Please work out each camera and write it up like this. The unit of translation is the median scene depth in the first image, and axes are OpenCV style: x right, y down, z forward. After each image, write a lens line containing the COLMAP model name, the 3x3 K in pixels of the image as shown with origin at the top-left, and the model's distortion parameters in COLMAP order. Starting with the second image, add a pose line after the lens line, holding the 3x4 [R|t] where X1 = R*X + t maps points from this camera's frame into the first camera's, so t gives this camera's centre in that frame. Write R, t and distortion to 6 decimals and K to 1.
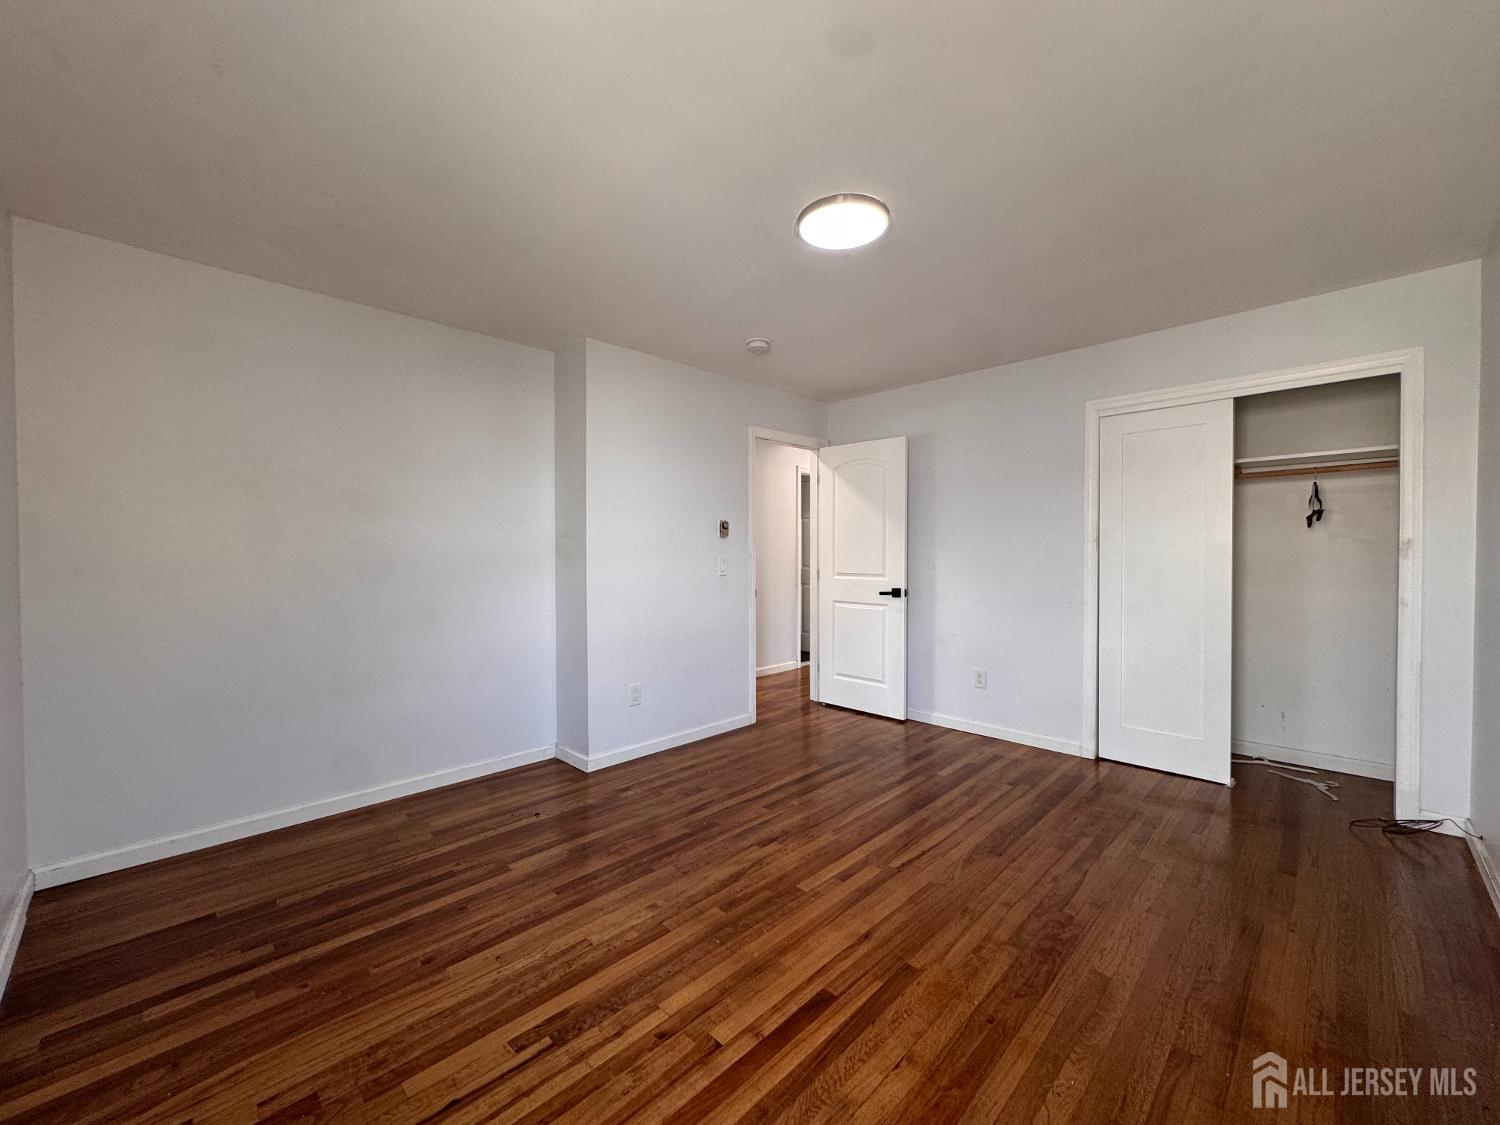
lens RADIAL K [[600.4, 0, 750.4], [0, 600.4, 560.2], [0, 0, 1]] dist [-0.002741, 0.000024]
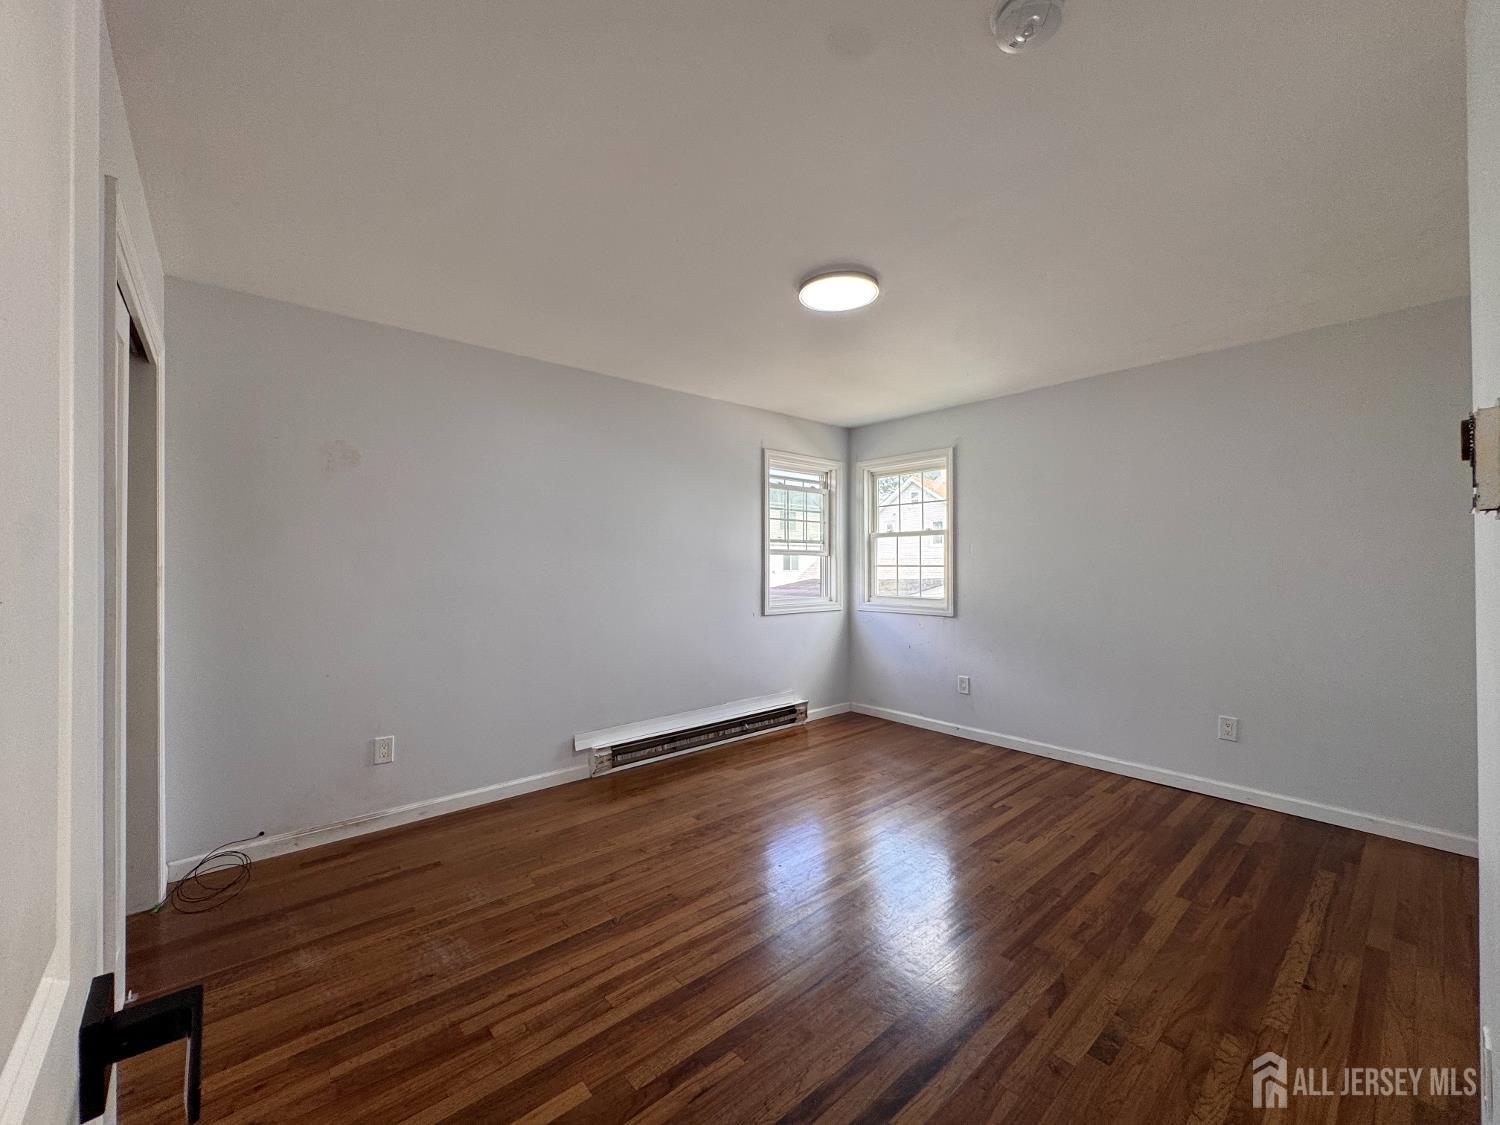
lens RADIAL K [[600.4, 0, 750.4], [0, 600.4, 560.2], [0, 0, 1]] dist [-0.002741, 0.000024]
pose [[-0.997655, 0.005369, 0.068238, 0.236815], [0.006191, 0.999911, 0.011848, -0.052430], [-0.068169, 0.012242, -0.997599, 2.077542]]
